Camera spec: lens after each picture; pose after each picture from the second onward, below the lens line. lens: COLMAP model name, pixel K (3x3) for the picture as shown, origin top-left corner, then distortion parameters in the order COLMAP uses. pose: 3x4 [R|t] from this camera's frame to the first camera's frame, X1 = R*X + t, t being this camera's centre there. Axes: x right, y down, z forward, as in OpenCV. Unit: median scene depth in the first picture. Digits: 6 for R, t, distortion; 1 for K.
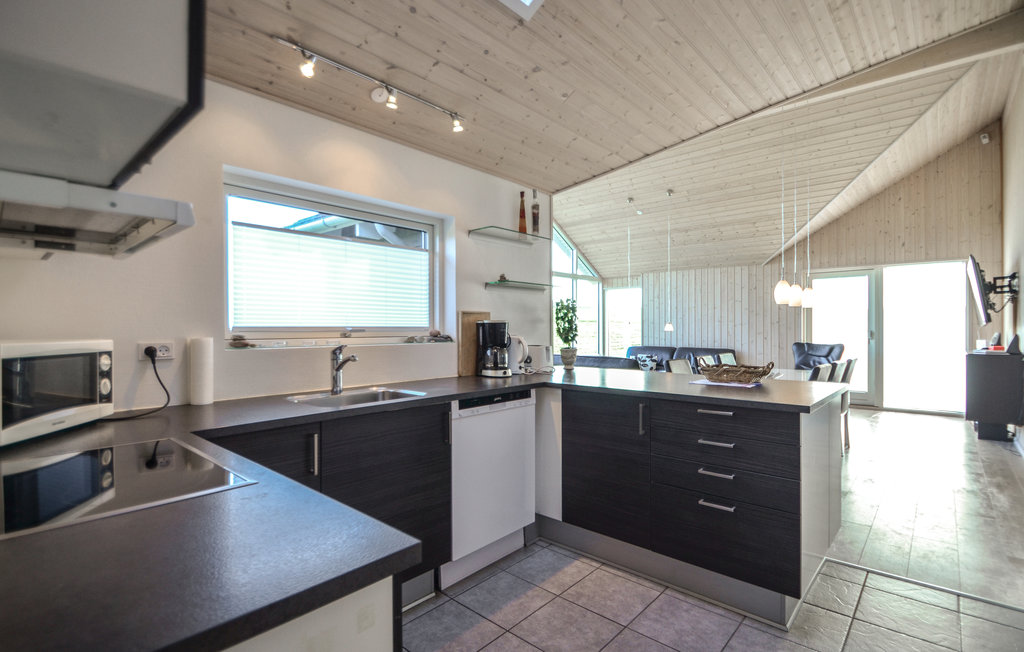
lens RADIAL K [[473.2, 0, 518.9], [0, 473.2, 327.4], [0, 0, 1]] dist [-0.005270, -0.000685]
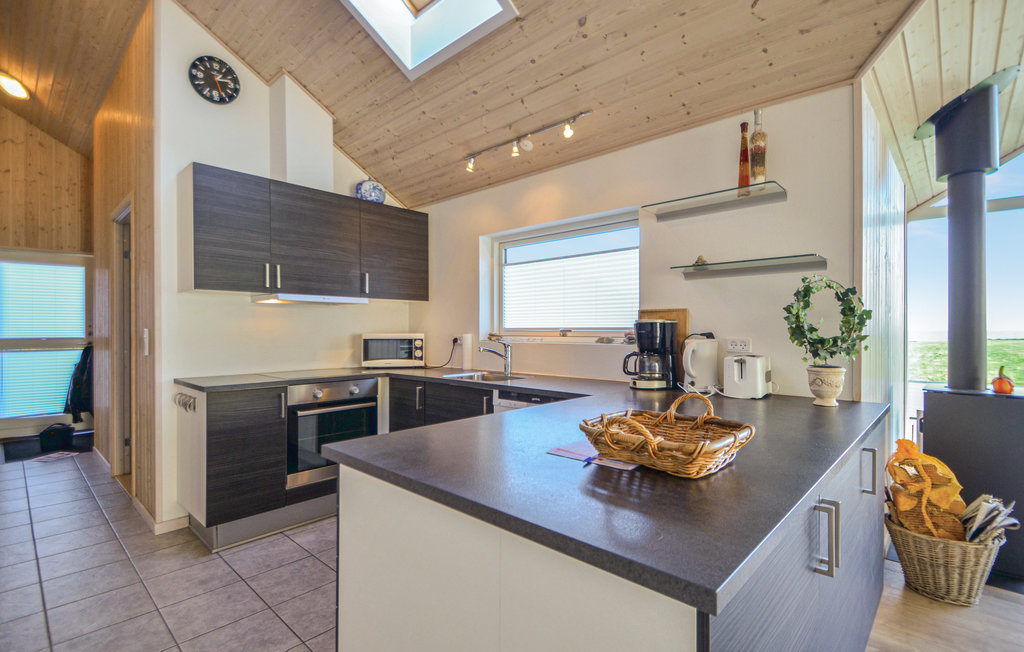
lens RADIAL K [[473.2, 0, 511.7], [0, 473.2, 327.3], [0, 0, 1]] dist [-0.005270, -0.000685]
pose [[-0.028753, -0.003180, -0.999581, 0.956344], [0.003395, 0.999989, -0.003279, 0.001300], [0.999581, -0.003488, -0.028742, 0.974980]]
